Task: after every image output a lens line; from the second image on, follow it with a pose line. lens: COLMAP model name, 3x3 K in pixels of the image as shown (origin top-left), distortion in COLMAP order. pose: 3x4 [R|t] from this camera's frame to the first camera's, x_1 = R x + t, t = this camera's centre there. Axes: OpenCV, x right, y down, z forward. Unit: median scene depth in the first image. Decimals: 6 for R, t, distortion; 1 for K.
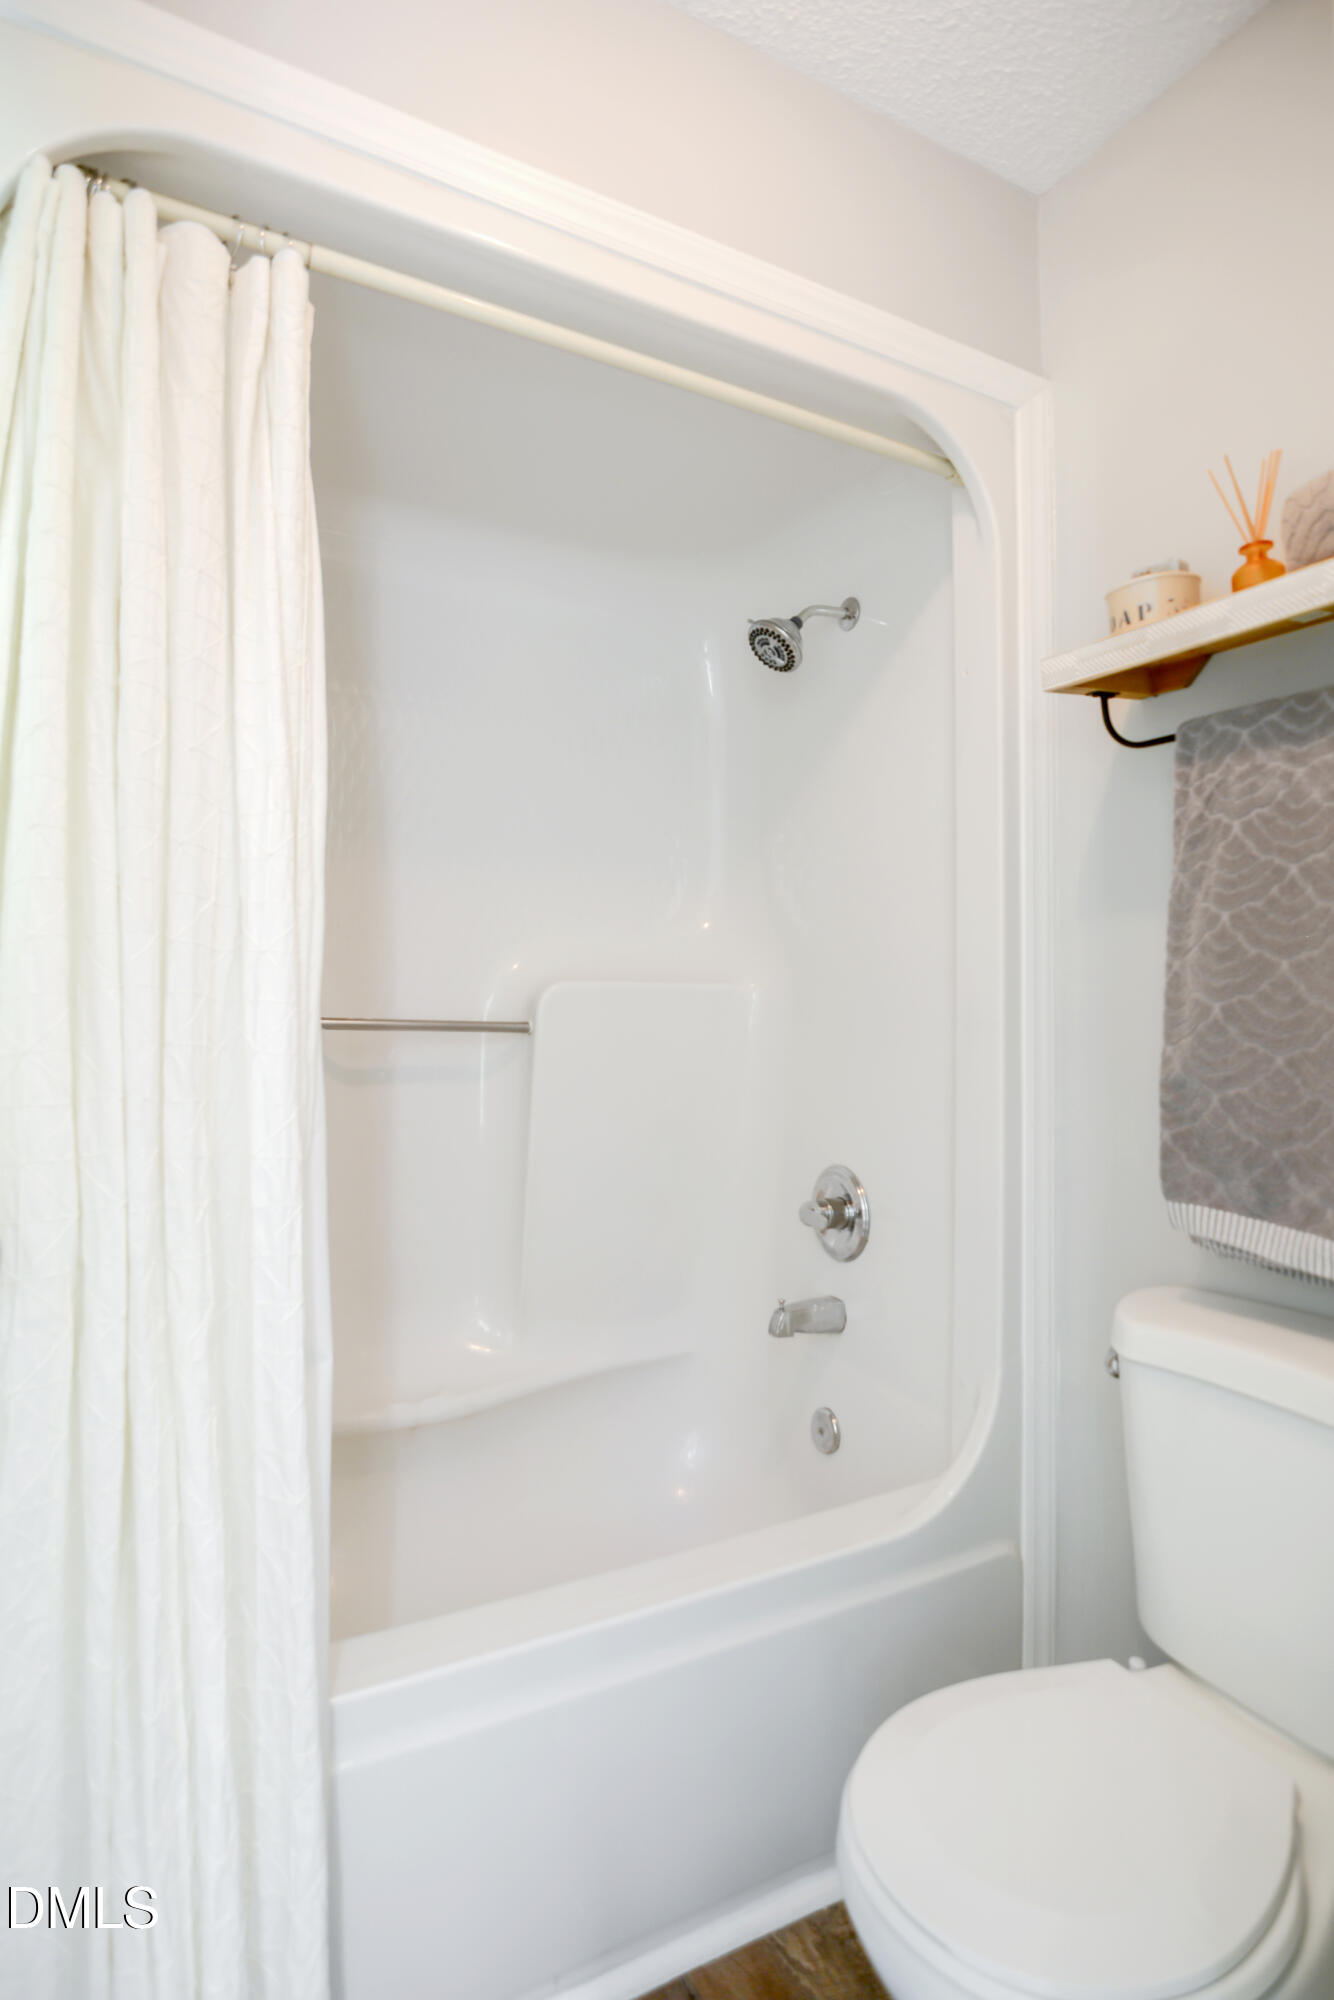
lens RADIAL K [[980.7, 0, 668.9], [0, 980.7, 957.4], [0, 0, 1]] dist [-0.031568, 0.009150]
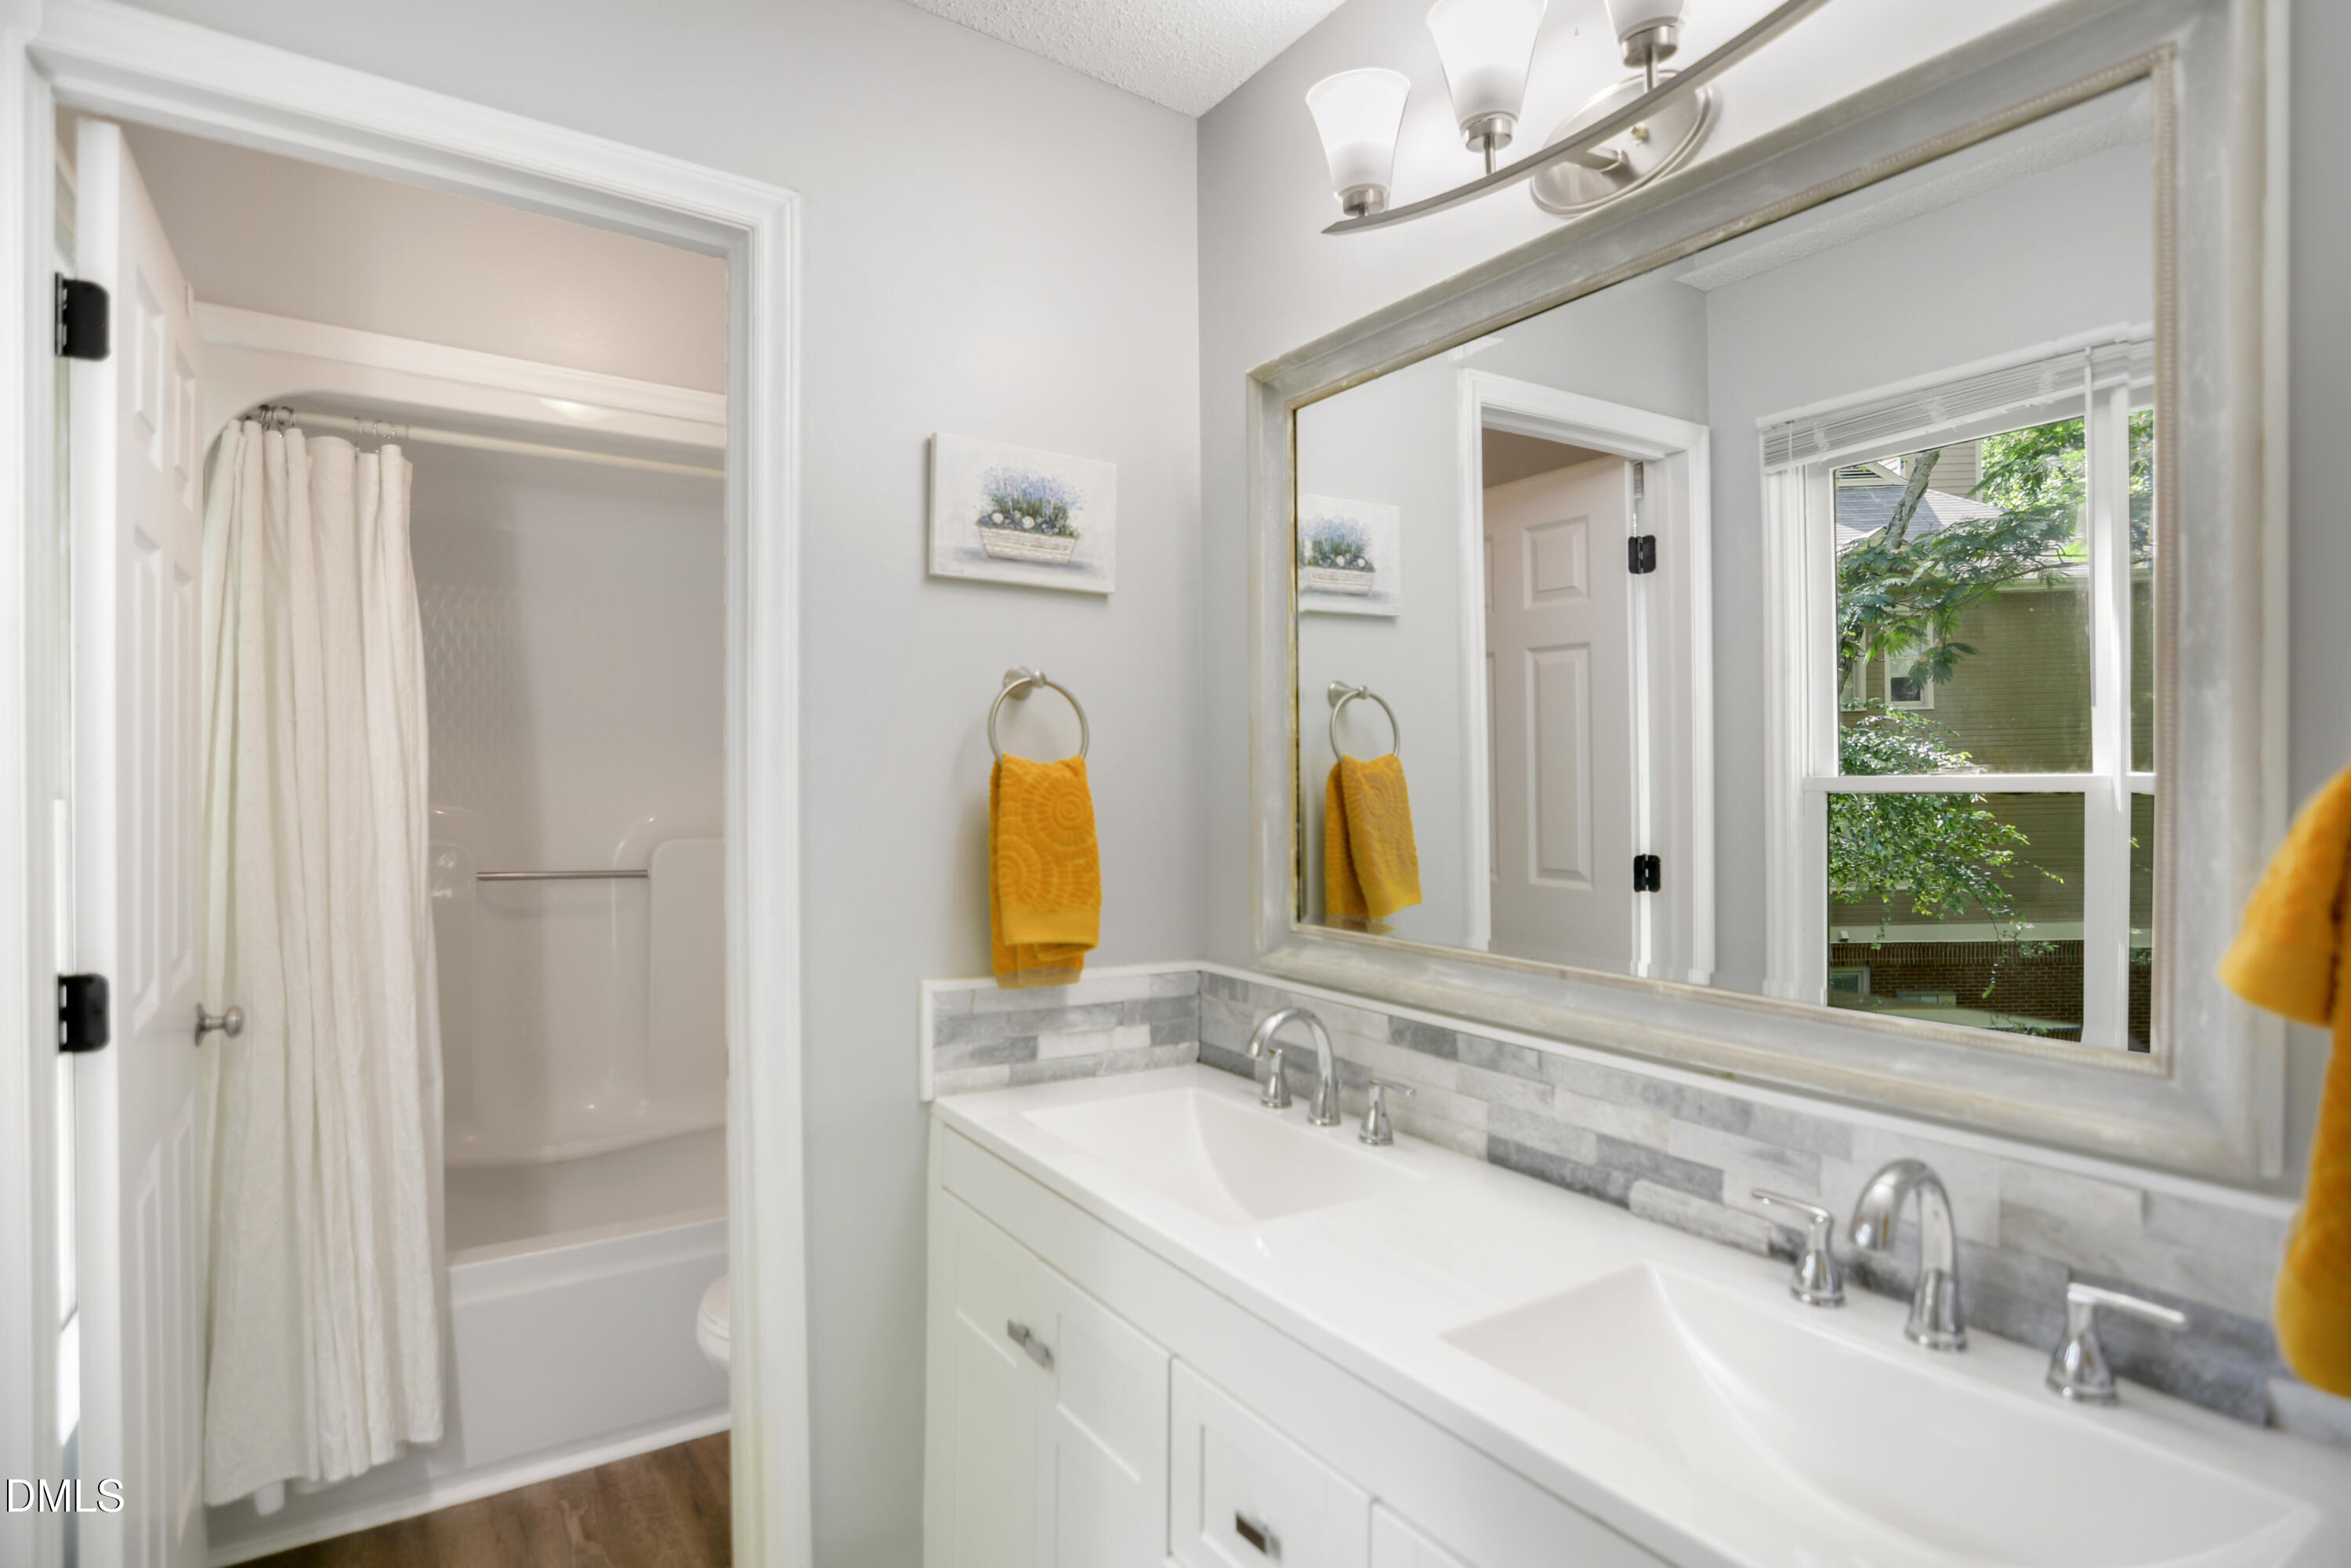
lens RADIAL K [[1133.0, 0, 1175.5], [0, 1133.0, 784.0], [0, 0, 1]] dist [-0.016376, -0.000509]
pose [[0.992903, -0.018594, 0.117463, 0.821459], [0.013967, 0.999098, 0.040091, -0.213497], [-0.118102, -0.038166, 0.992268, -1.286851]]
